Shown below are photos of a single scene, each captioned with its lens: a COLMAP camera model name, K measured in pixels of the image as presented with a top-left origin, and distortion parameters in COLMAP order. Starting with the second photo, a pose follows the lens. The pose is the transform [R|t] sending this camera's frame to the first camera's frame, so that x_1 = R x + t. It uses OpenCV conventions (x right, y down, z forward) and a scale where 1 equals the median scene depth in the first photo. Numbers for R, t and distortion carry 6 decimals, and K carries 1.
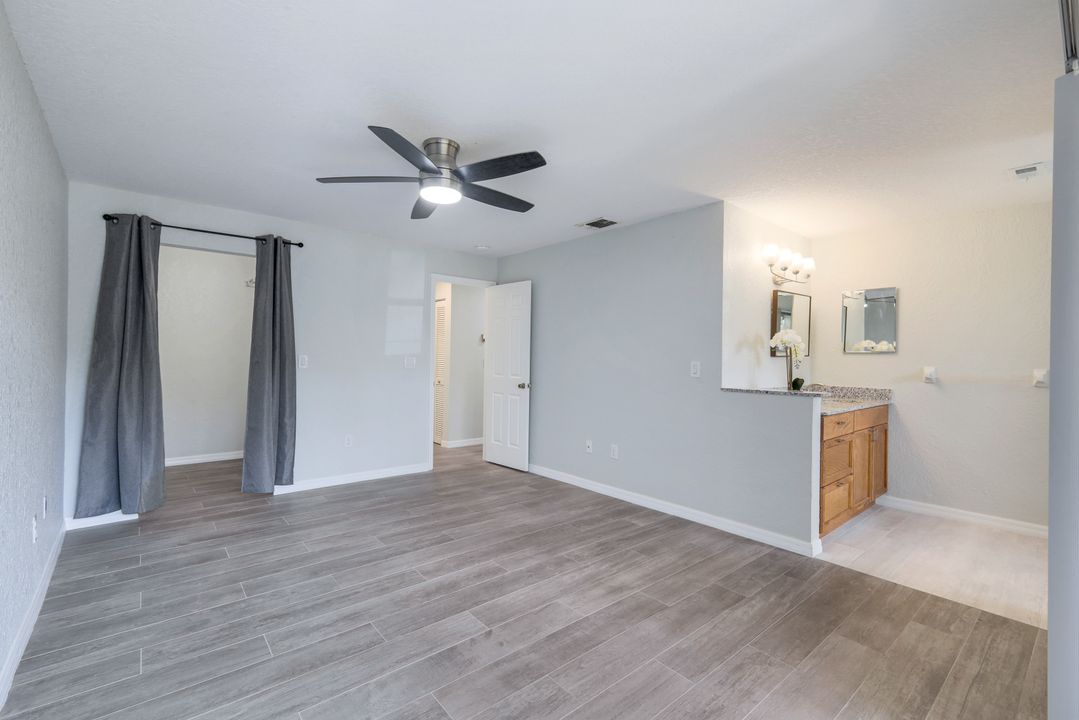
lens RADIAL K [[479.3, 0, 540.4], [0, 479.3, 354.4], [0, 0, 1]] dist [0.002817, 0.000939]
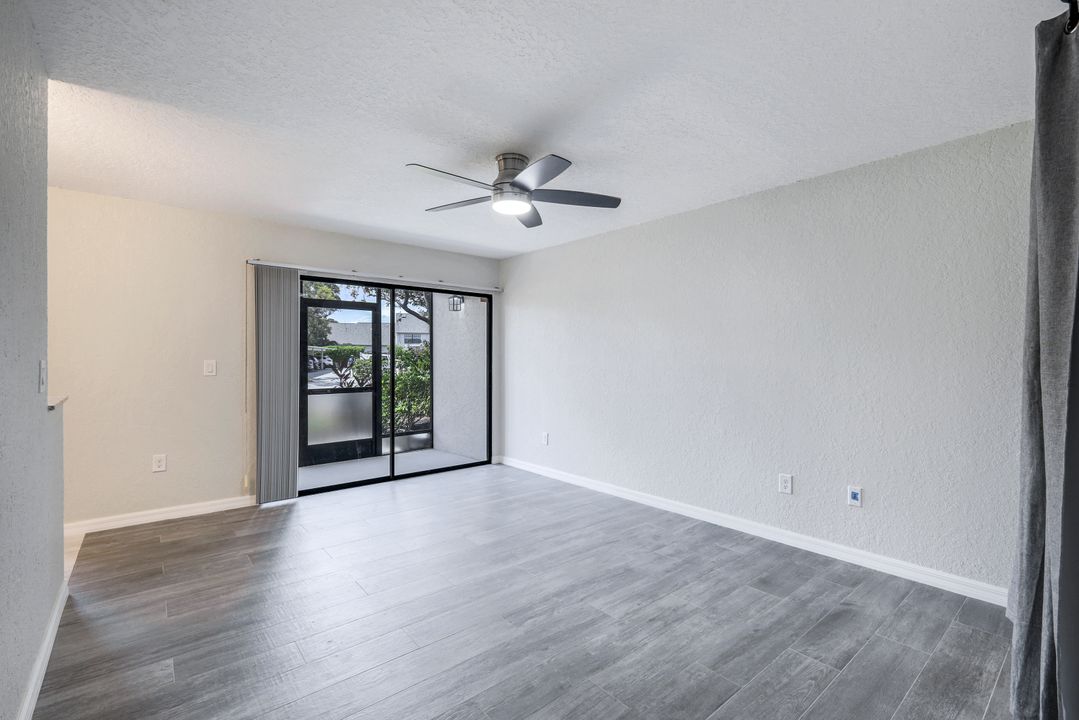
lens RADIAL K [[479.3, 0, 540.4], [0, 479.3, 354.4], [0, 0, 1]] dist [0.002817, 0.000939]
pose [[-0.999876, -0.015655, -0.001430, -0.251378], [-0.015634, 0.999779, -0.014025, 0.008325], [0.001649, -0.014001, -0.999901, 1.887574]]
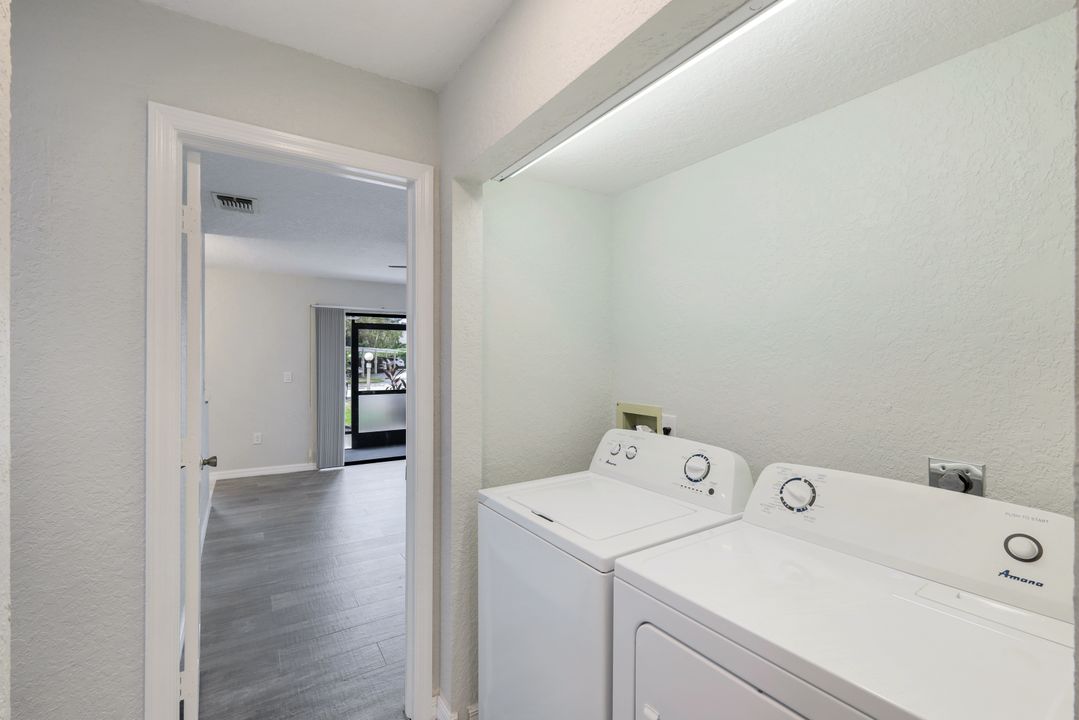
lens RADIAL K [[481.0, 0, 540.7], [0, 481.0, 356.6], [0, 0, 1]] dist [0.000905, 0.000102]
pose [[-0.990097, -0.017299, 0.139316, -0.661866], [-0.018649, 0.999791, -0.008393, -0.046387], [-0.139142, -0.010908, -0.990212, 2.398875]]
